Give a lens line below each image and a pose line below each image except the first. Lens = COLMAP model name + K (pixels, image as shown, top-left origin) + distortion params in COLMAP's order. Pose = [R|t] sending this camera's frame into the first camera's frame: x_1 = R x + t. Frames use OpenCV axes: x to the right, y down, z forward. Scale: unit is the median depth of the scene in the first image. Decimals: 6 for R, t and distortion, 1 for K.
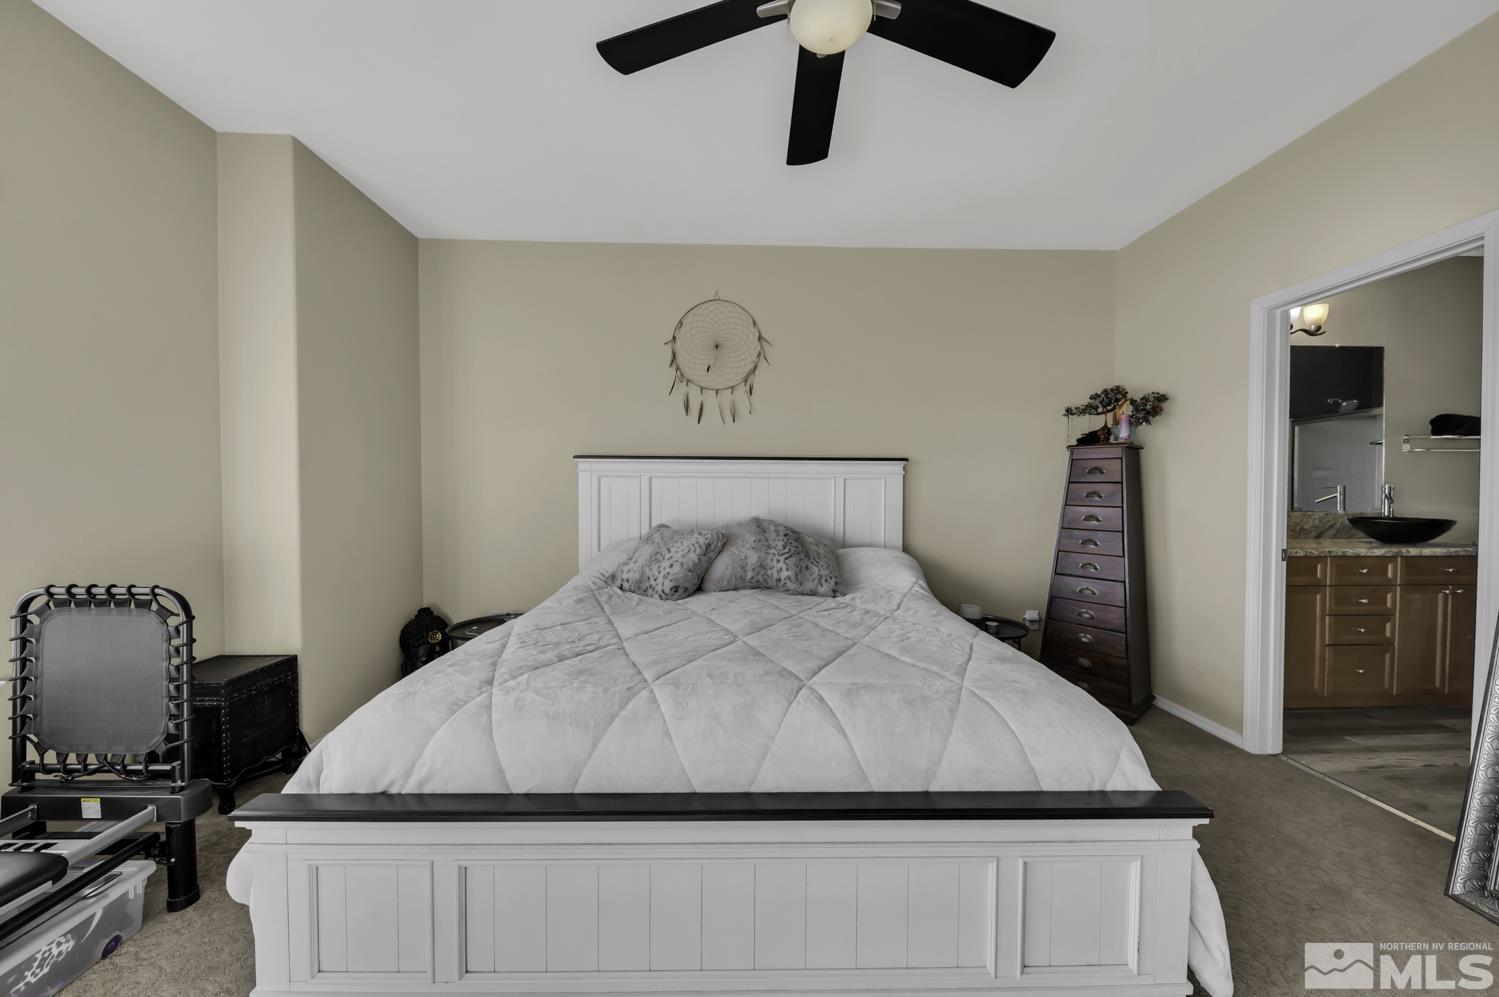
lens RADIAL K [[522.9, 0, 746.2], [0, 522.9, 502.0], [0, 0, 1]] dist [0.012202, -0.007789]
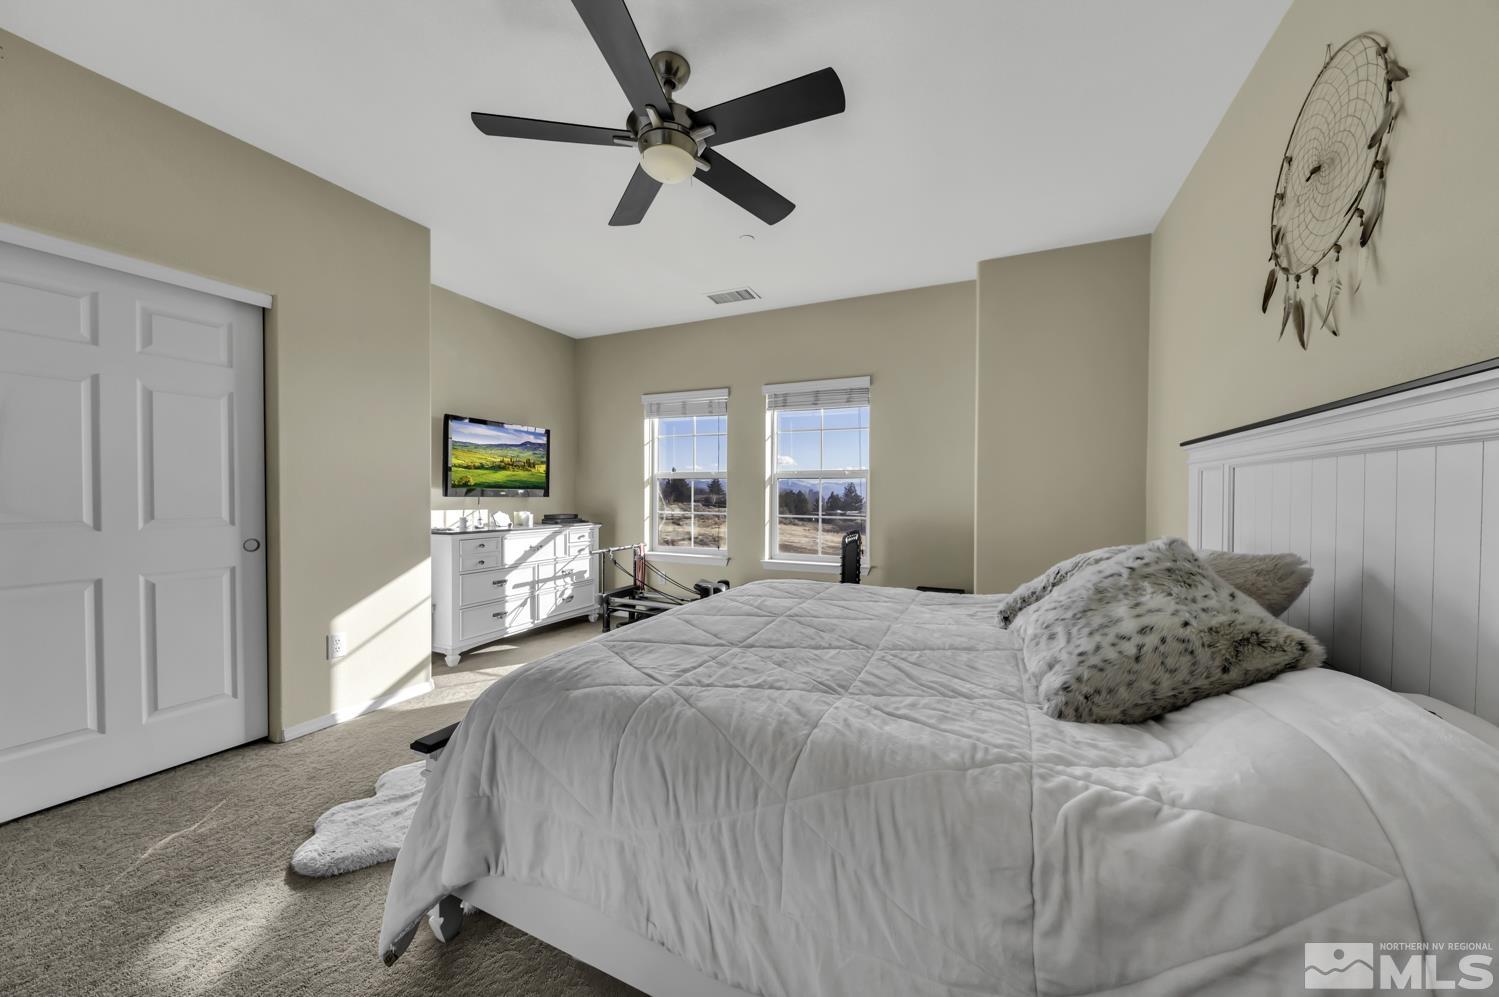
lens RADIAL K [[522.5, 0, 751.1], [0, 522.5, 502.3], [0, 0, 1]] dist [0.014535, -0.005812]
pose [[-0.442551, 0.006676, -0.896718, 0.705970], [-0.023729, 0.999535, 0.019153, -0.008762], [0.896429, 0.029755, -0.442187, 0.954331]]
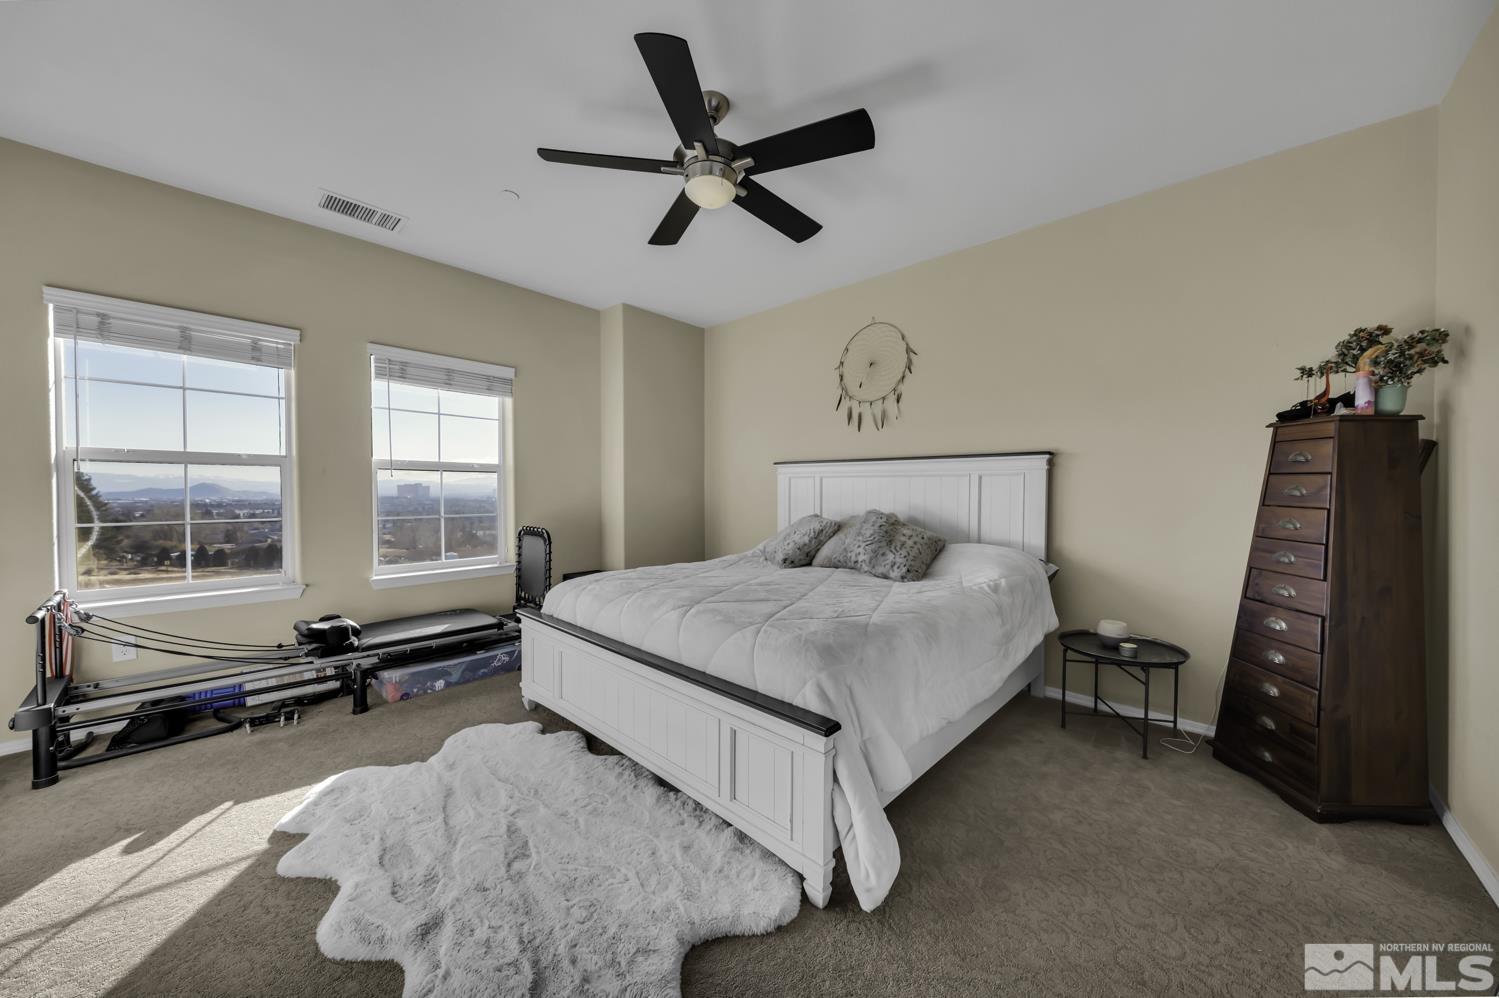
lens RADIAL K [[522.5, 0, 751.1], [0, 522.5, 502.8], [0, 0, 1]] dist [0.014535, -0.005812]
pose [[0.712274, 0.015533, -0.701730, 0.712768], [-0.012137, 0.999878, 0.009814, 0.004604], [0.701797, 0.001526, 0.712375, -0.023907]]
